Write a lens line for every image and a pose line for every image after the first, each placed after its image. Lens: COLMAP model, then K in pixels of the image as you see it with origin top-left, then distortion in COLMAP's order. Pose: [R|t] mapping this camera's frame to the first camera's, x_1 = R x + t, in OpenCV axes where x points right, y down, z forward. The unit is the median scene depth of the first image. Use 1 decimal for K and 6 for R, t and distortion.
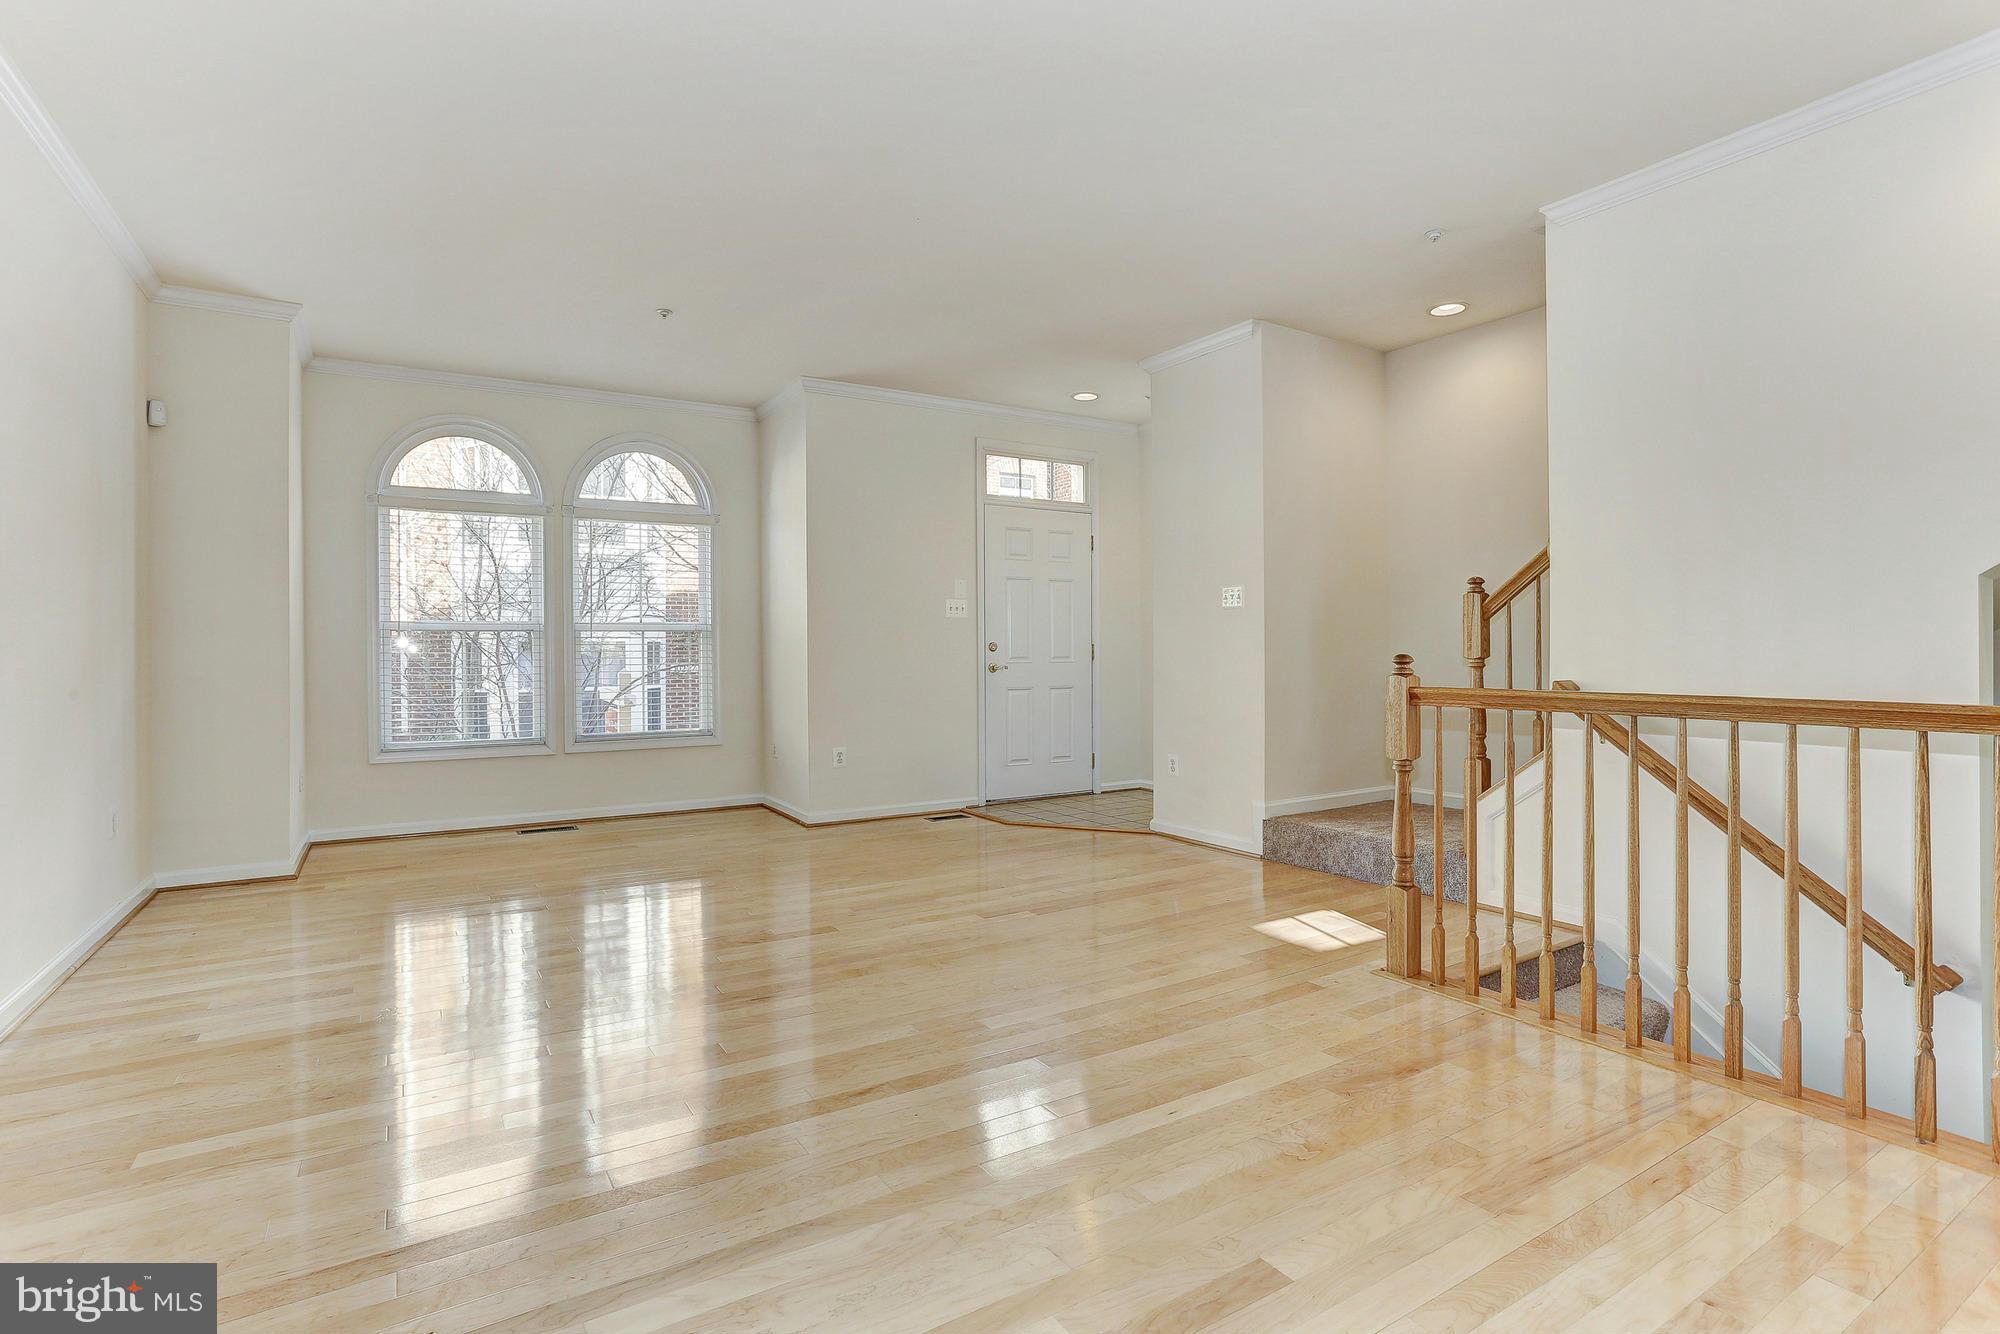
lens RADIAL K [[965.5, 0, 988.5], [0, 965.5, 649.3], [0, 0, 1]] dist [-0.059435, 0.034462]
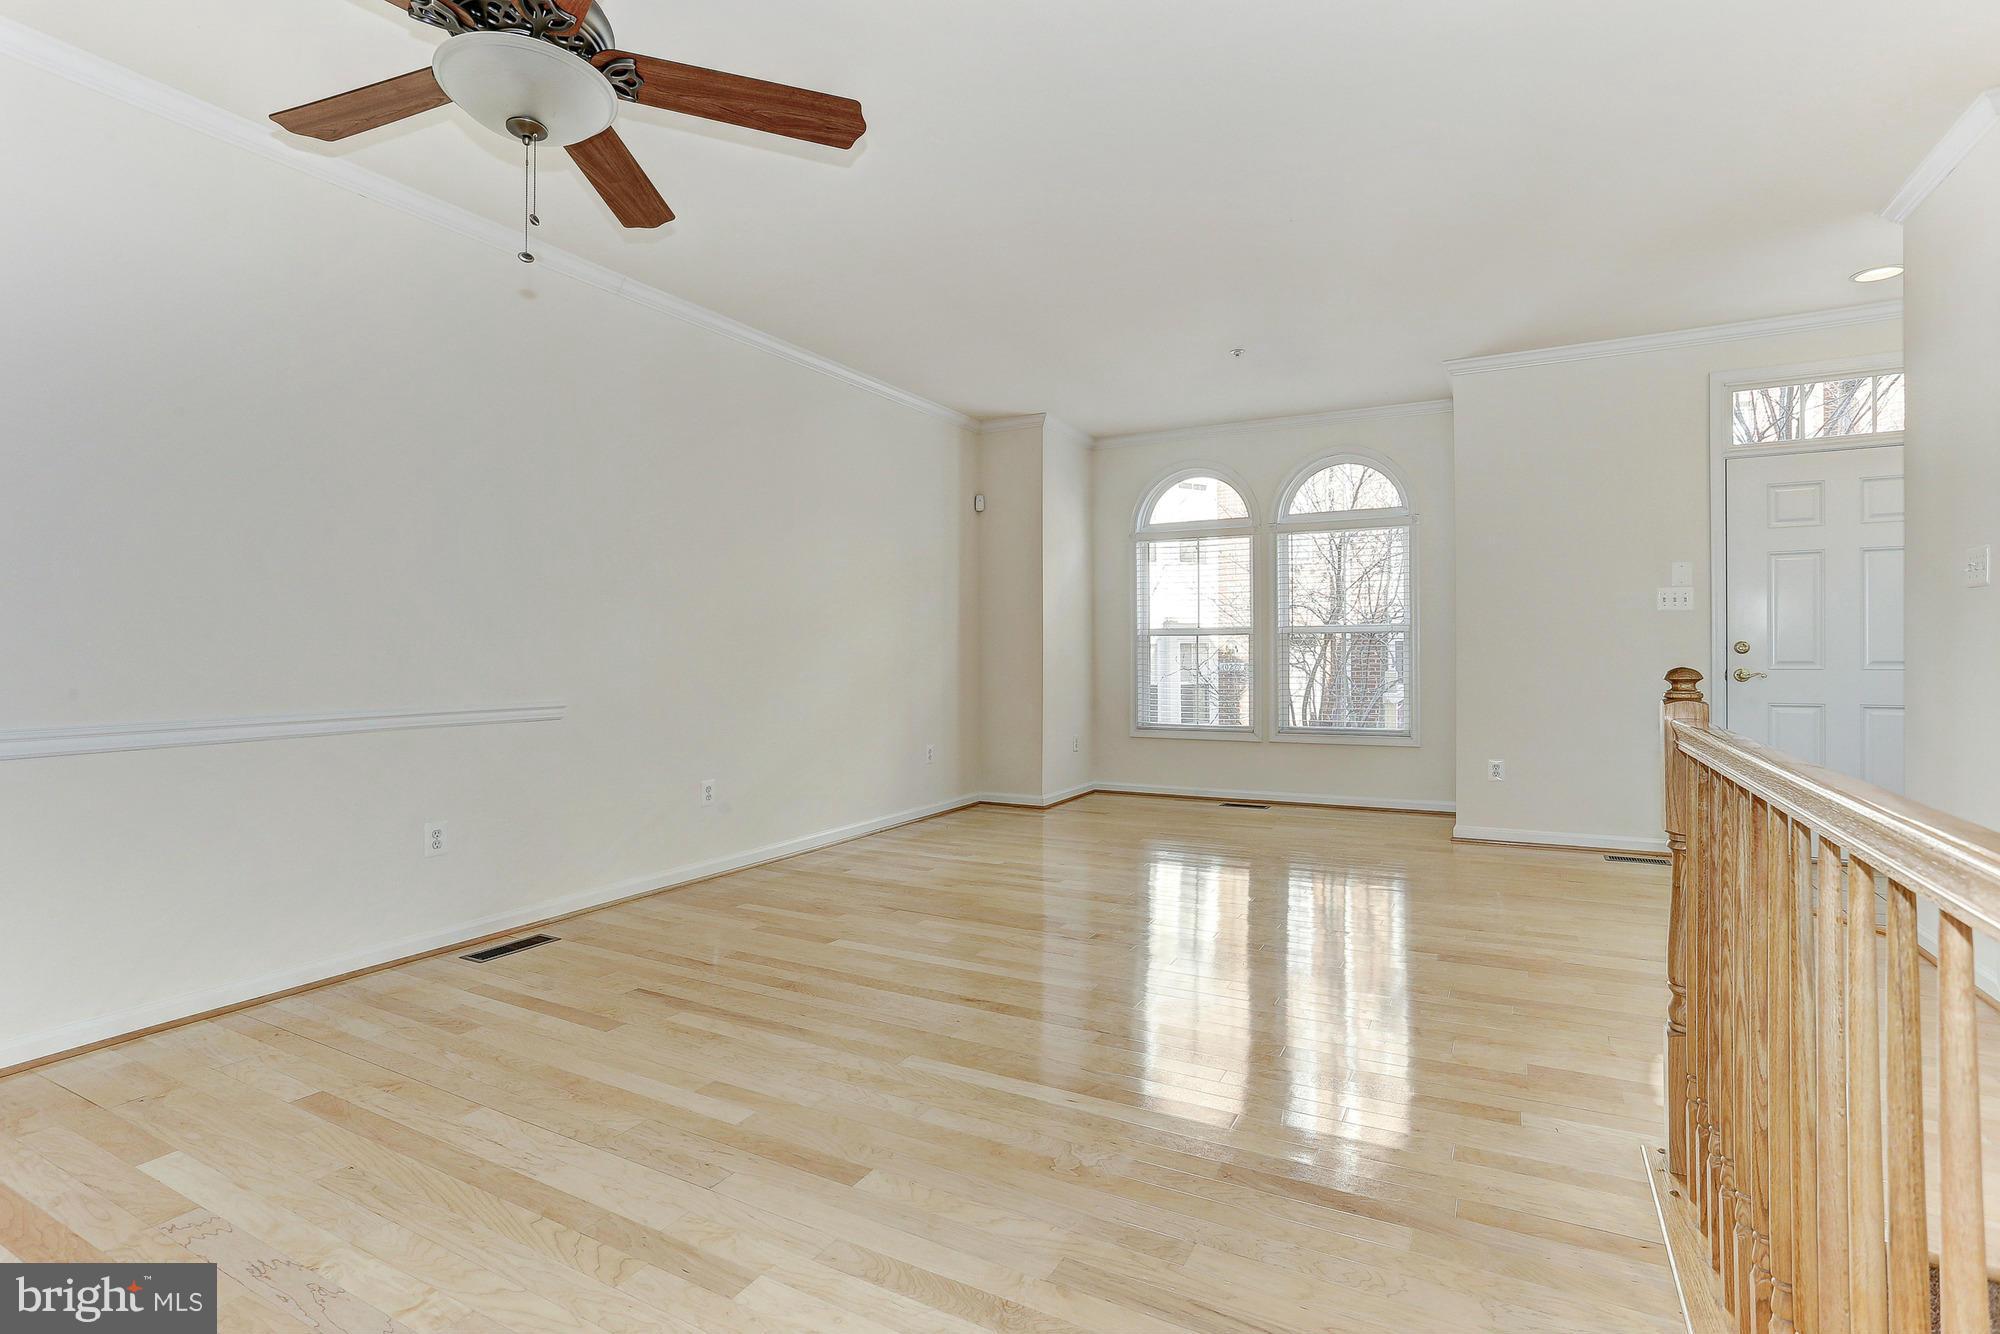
lens RADIAL K [[965.5, 0, 988.5], [0, 965.5, 649.3], [0, 0, 1]] dist [-0.059435, 0.034462]
pose [[0.495171, 0.000784, -0.868795, 0.400614], [0.003952, 0.999987, 0.003155, -0.006560], [0.868787, -0.004996, 0.495161, 0.149846]]
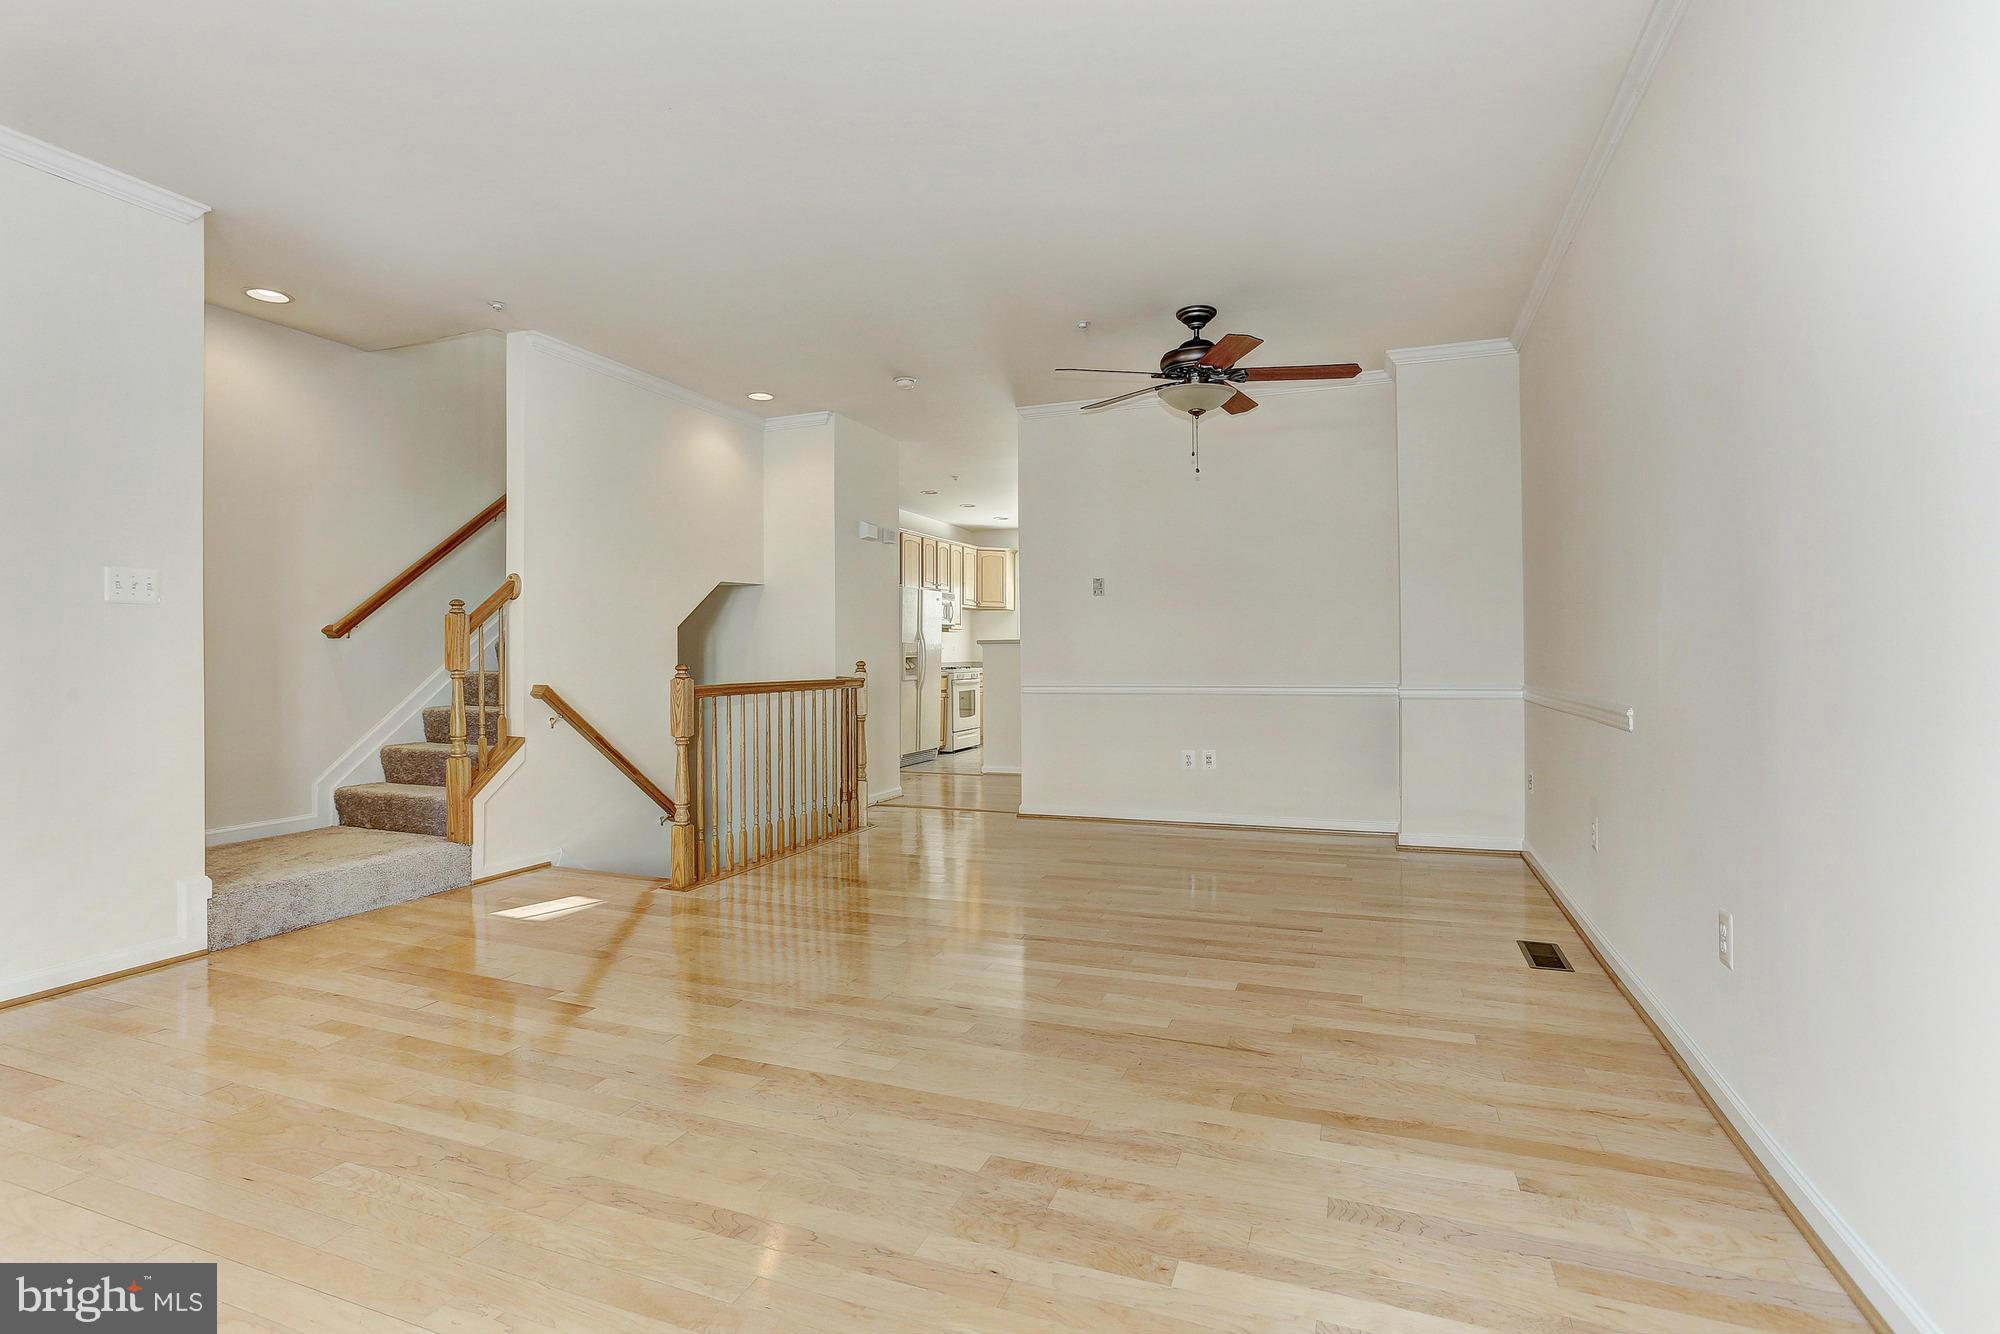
lens RADIAL K [[965.5, 0, 988.5], [0, 965.5, 649.3], [0, 0, 1]] dist [-0.059435, 0.034462]
pose [[-0.599508, 0.016329, 0.800203, -0.534202], [0.006475, 0.999858, -0.015552, 0.003879], [-0.800343, -0.004142, -0.599528, 0.798605]]
